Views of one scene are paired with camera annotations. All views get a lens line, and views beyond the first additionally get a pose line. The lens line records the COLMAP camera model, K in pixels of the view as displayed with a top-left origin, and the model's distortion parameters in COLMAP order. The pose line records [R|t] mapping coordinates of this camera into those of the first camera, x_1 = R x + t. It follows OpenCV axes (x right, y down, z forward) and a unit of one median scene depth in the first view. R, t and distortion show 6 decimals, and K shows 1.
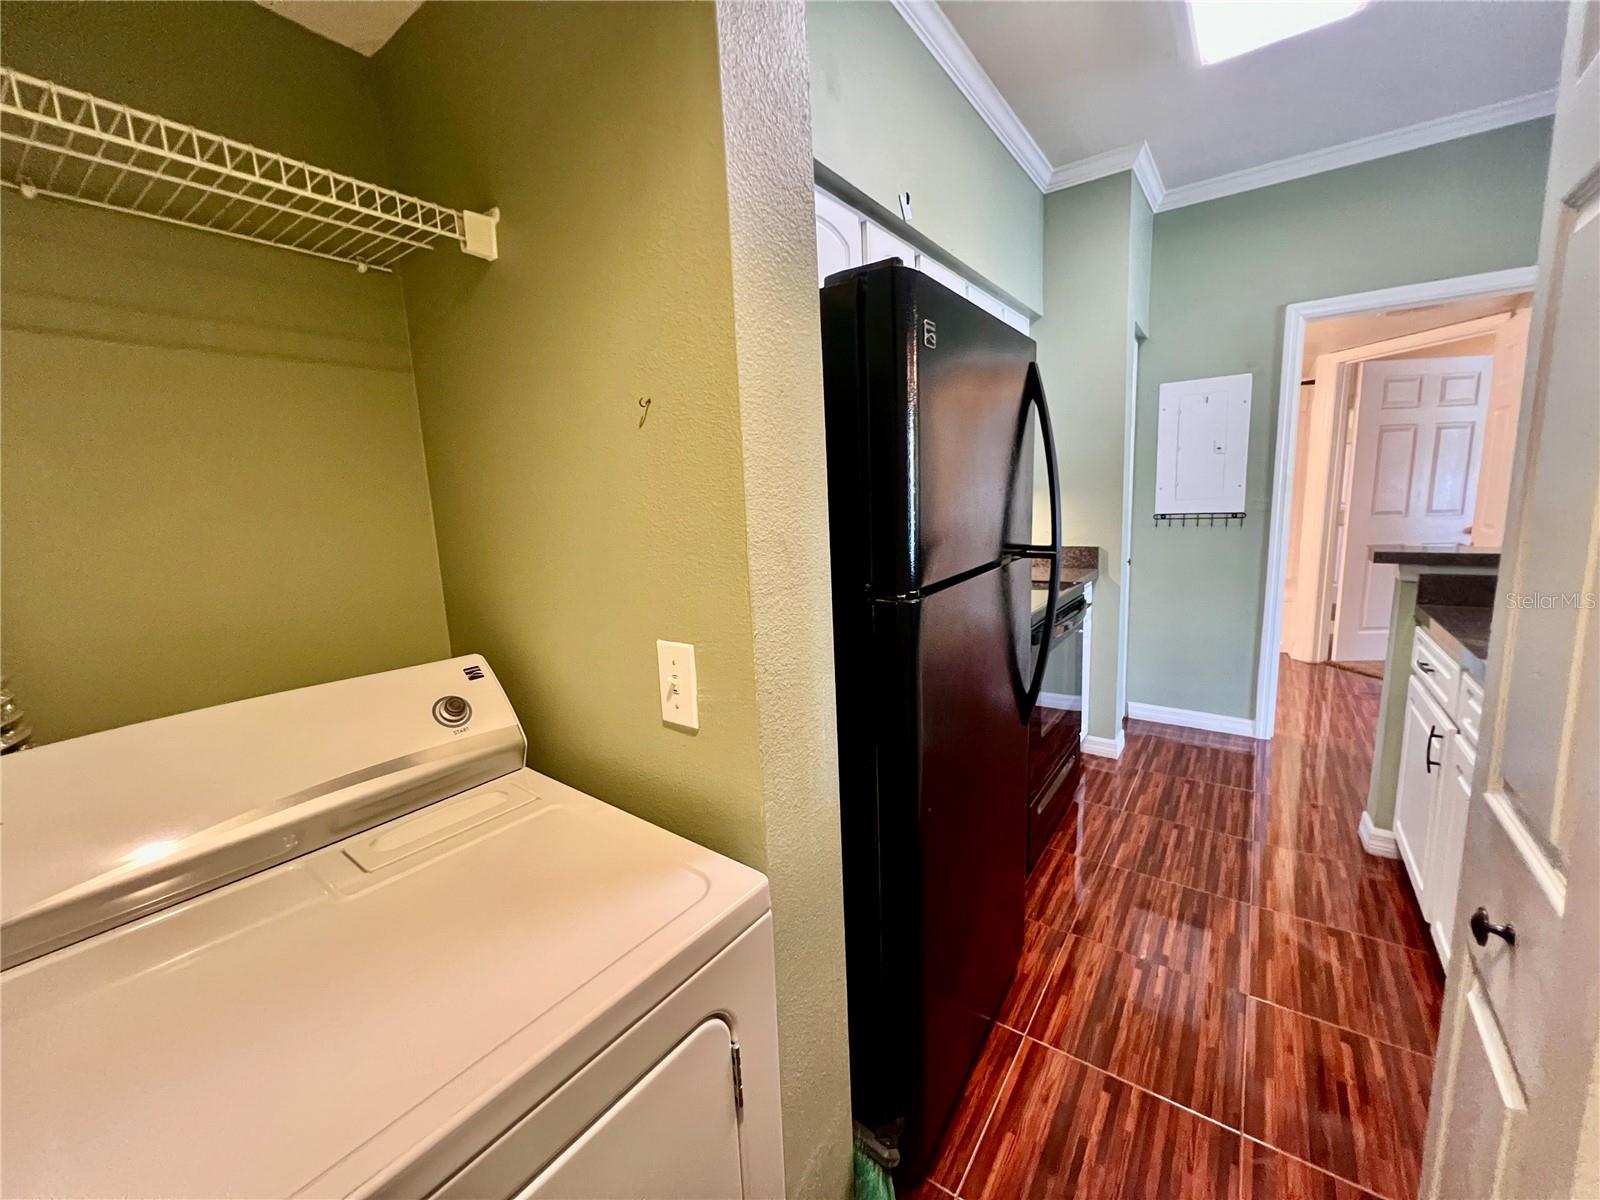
lens RADIAL K [[645.7, 0, 803.4], [0, 645.7, 598.5], [0, 0, 1]] dist [-0.001738, 0.000644]
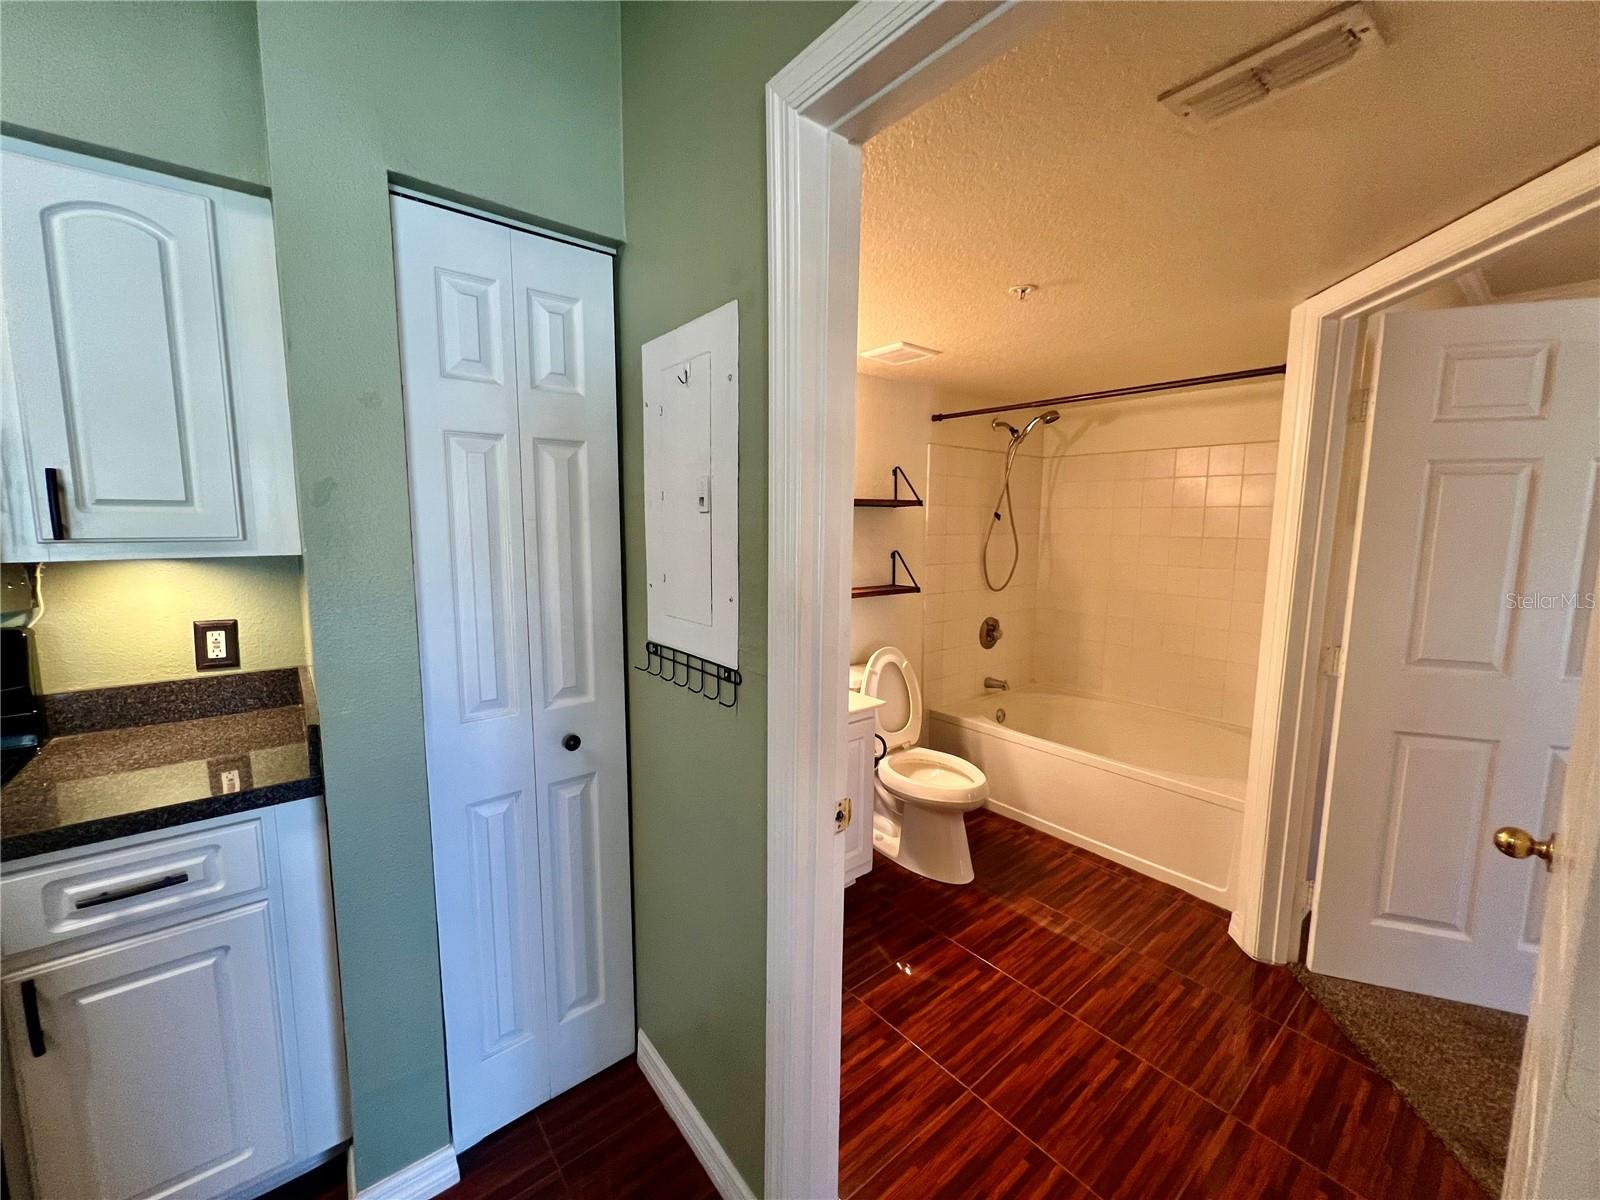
lens RADIAL K [[645.7, 0, 797.6], [0, 645.7, 596.3], [0, 0, 1]] dist [-0.001738, 0.000644]
pose [[0.961033, 0.082822, -0.263735, 0.786059], [-0.092848, 0.995347, -0.025759, -0.165106], [0.260375, 0.049242, 0.964251, 0.622039]]
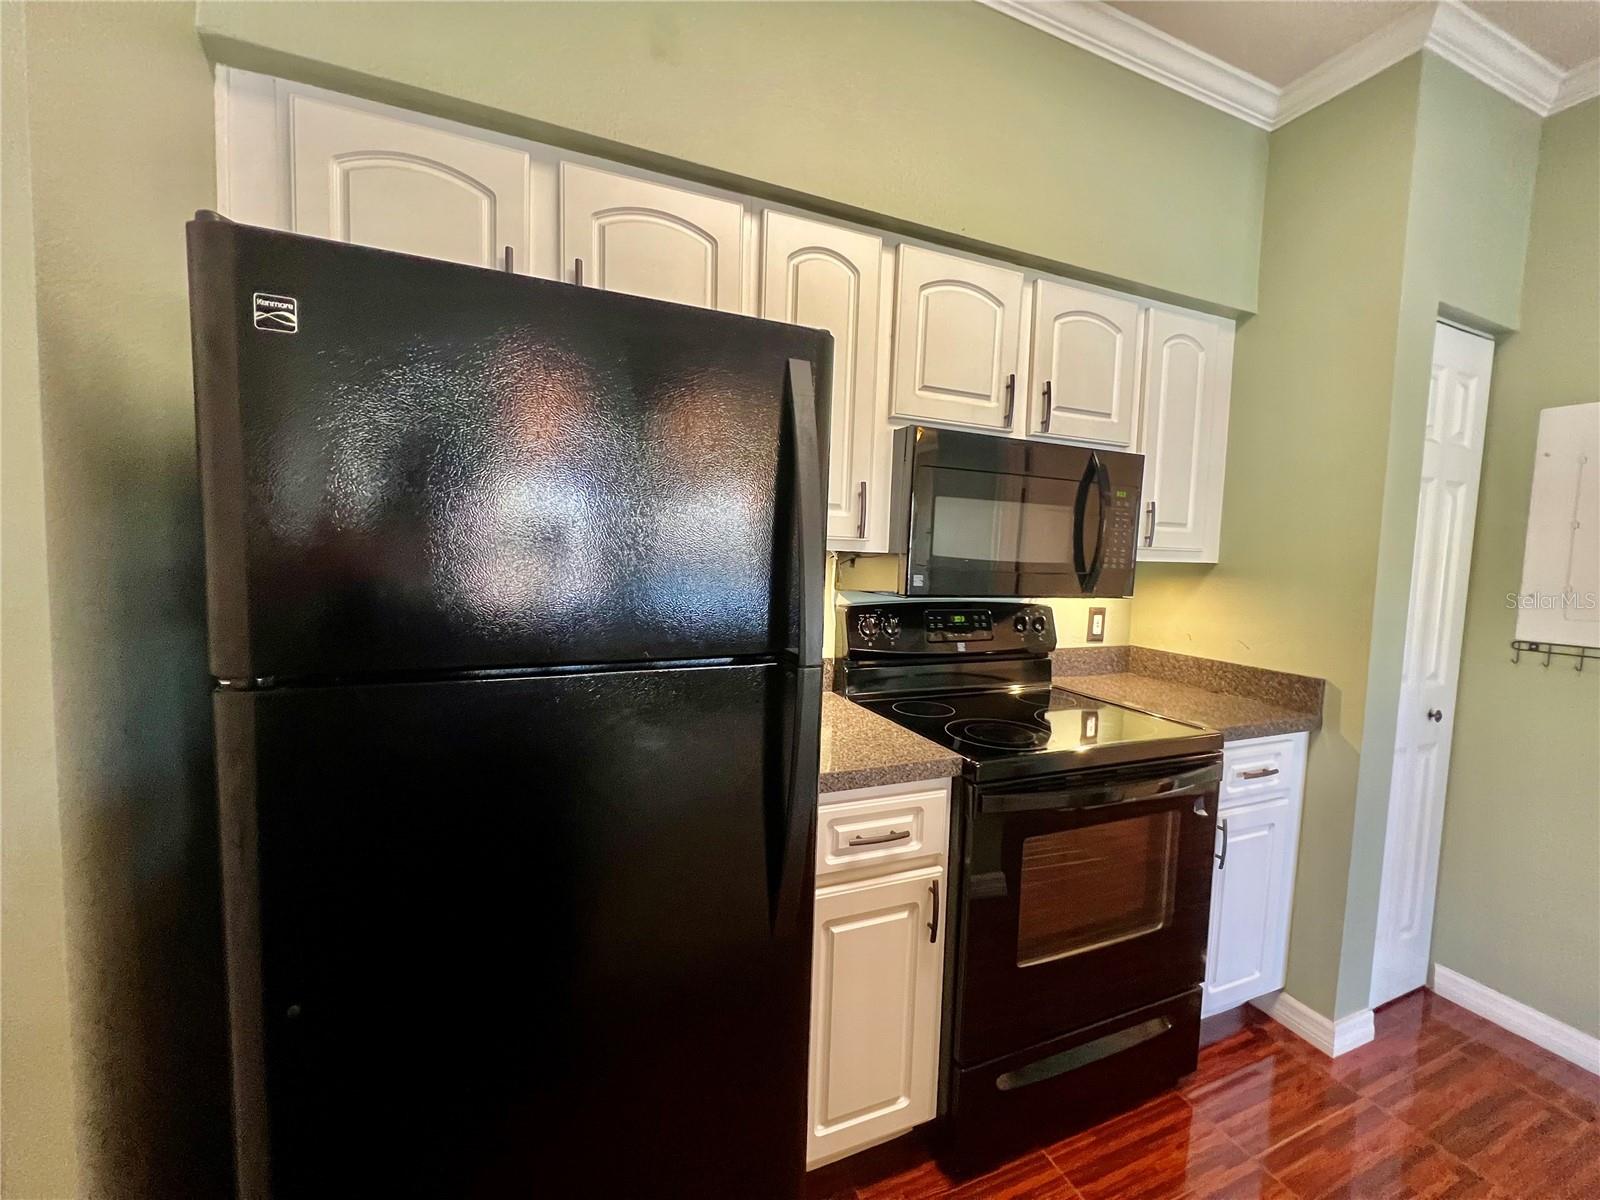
lens RADIAL K [[645.7, 0, 799.0], [0, 645.7, 596.2], [0, 0, 1]] dist [-0.001738, 0.000644]
pose [[0.846477, 0.111840, -0.520546, 0.320510], [-0.155435, 0.987007, -0.040698, -0.051643], [0.509231, 0.115361, 0.852863, 0.219583]]
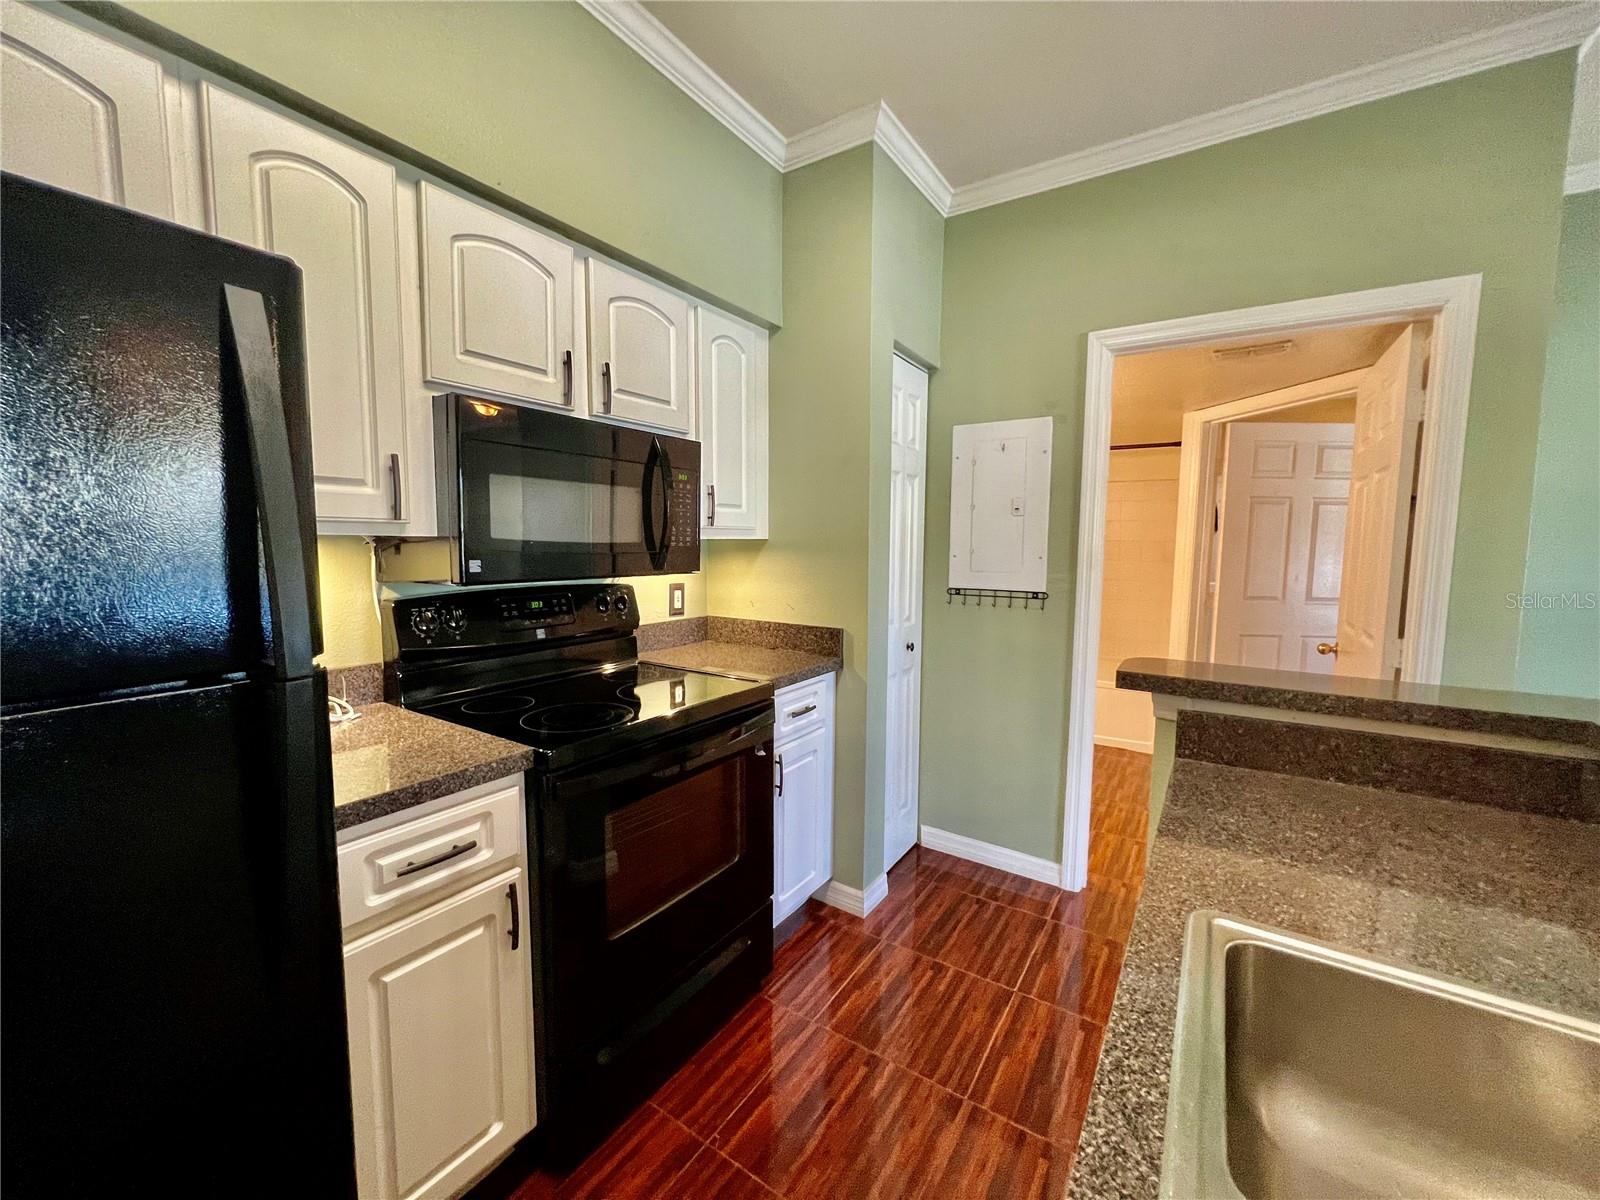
lens RADIAL K [[645.7, 0, 800.9], [0, 645.7, 596.1], [0, 0, 1]] dist [-0.001738, 0.000644]
pose [[0.997966, 0.051402, 0.037716, 0.347898], [-0.048426, 0.995933, -0.075975, -0.053707], [-0.041468, 0.073994, 0.996396, 0.230189]]
